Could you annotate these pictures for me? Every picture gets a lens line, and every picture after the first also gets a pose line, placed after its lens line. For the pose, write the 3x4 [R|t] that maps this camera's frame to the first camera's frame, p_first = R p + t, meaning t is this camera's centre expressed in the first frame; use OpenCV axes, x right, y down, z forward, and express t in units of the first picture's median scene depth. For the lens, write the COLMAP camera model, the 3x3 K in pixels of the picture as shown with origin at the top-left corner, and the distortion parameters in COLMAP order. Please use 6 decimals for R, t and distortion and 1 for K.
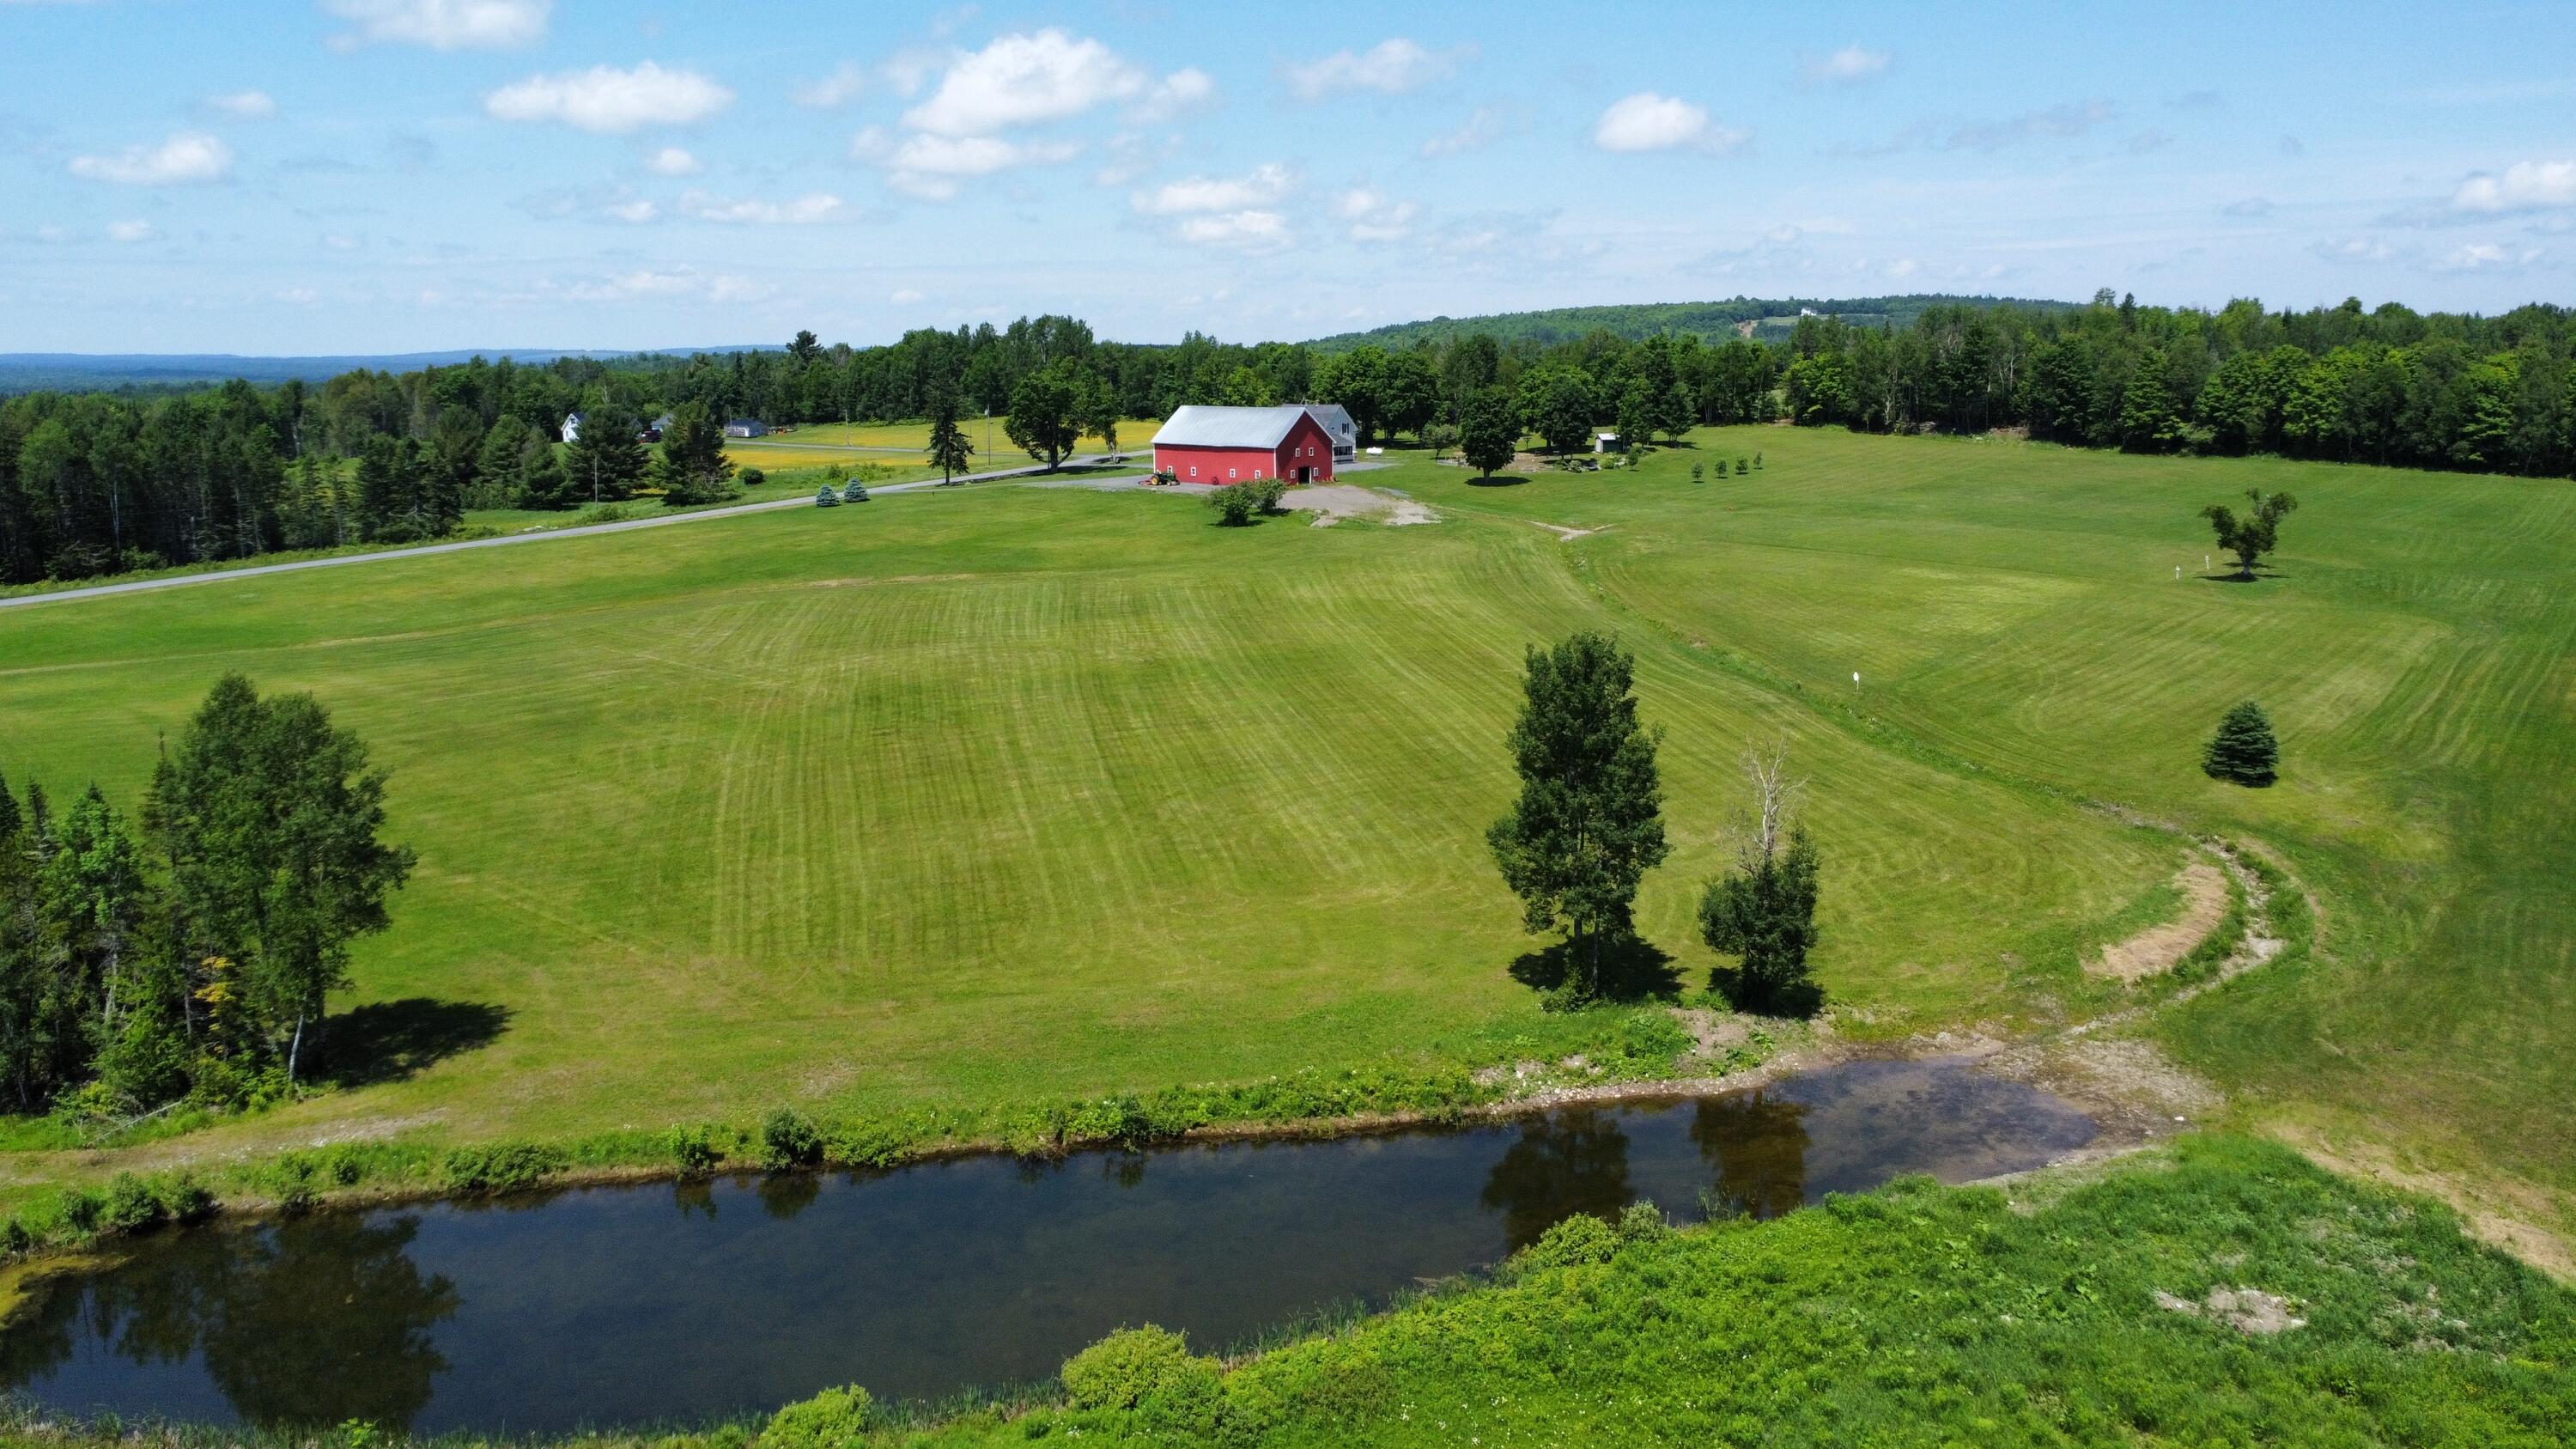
lens RADIAL K [[1913.3, 0, 1279.6], [0, 1913.3, 733.7], [0, 0, 1]] dist [0.011131, 0.002914]
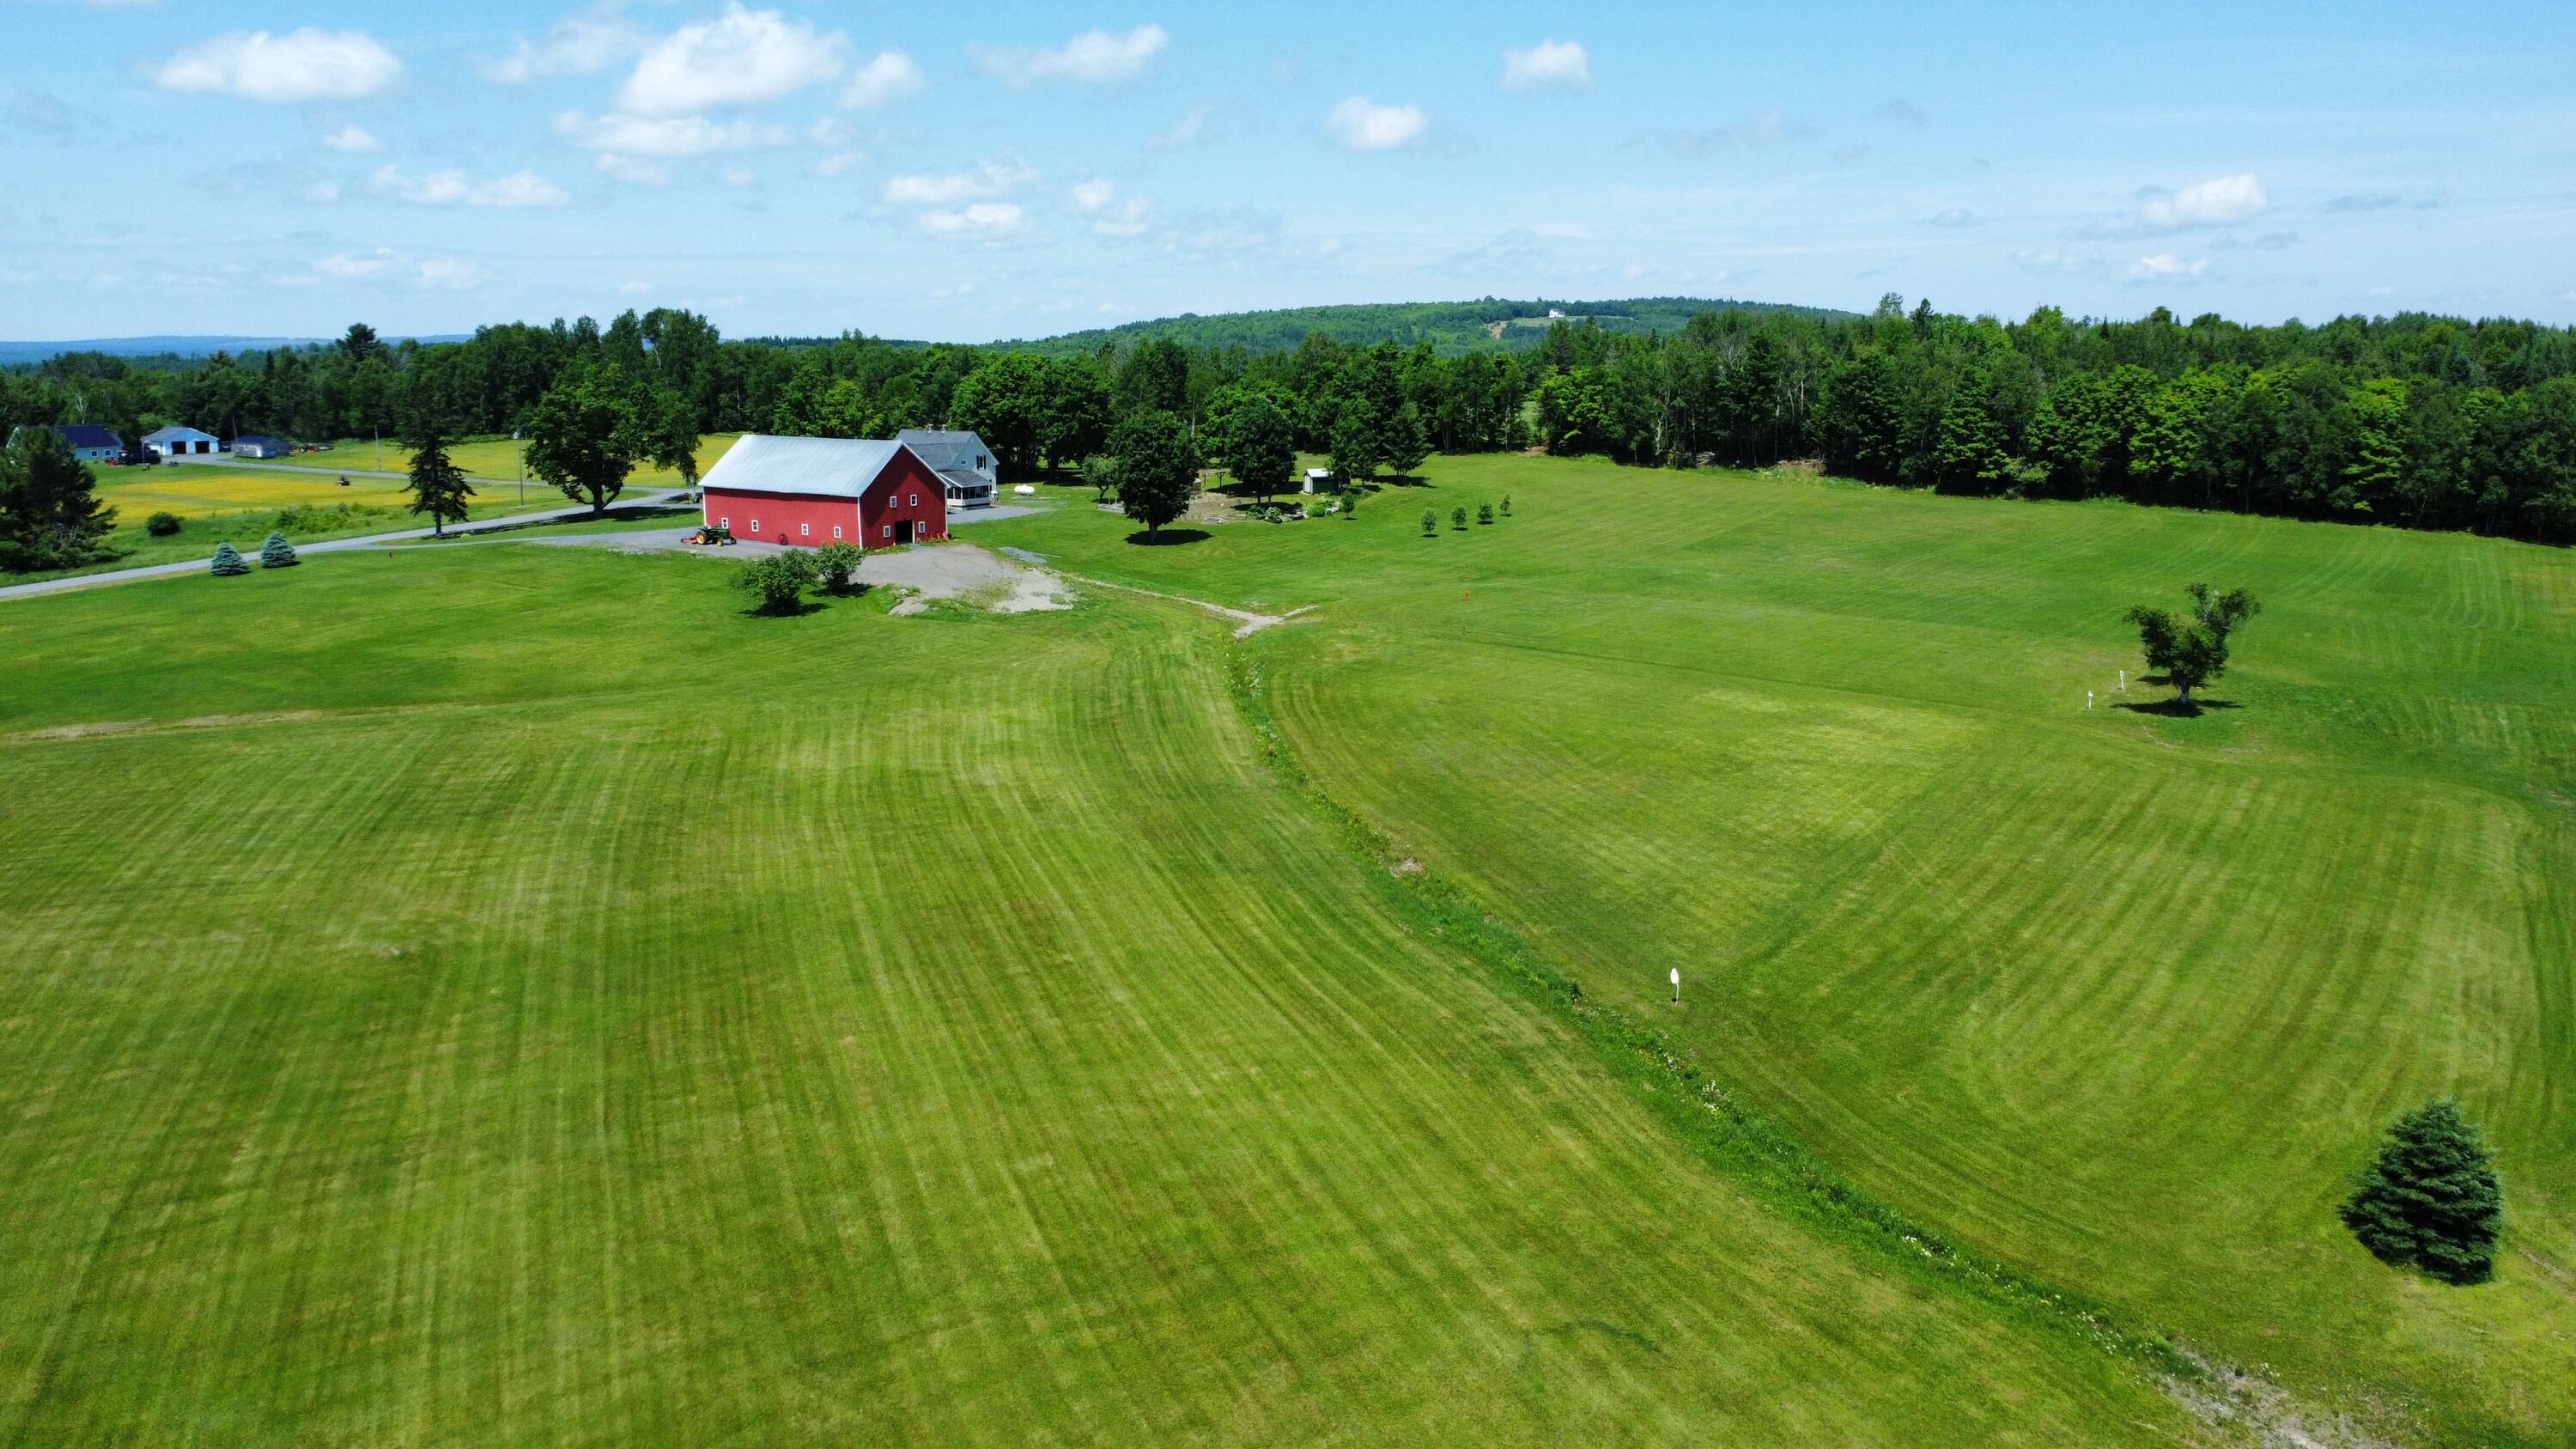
lens RADIAL K [[1913.3, 0, 1305.1], [0, 1913.3, 712.4], [0, 0, 1]] dist [0.011131, 0.002914]
pose [[0.990683, -0.017308, 0.135085, 0.062502], [0.018472, 0.999802, -0.007369, -0.055036], [-0.134931, 0.009795, 0.990807, 0.239876]]
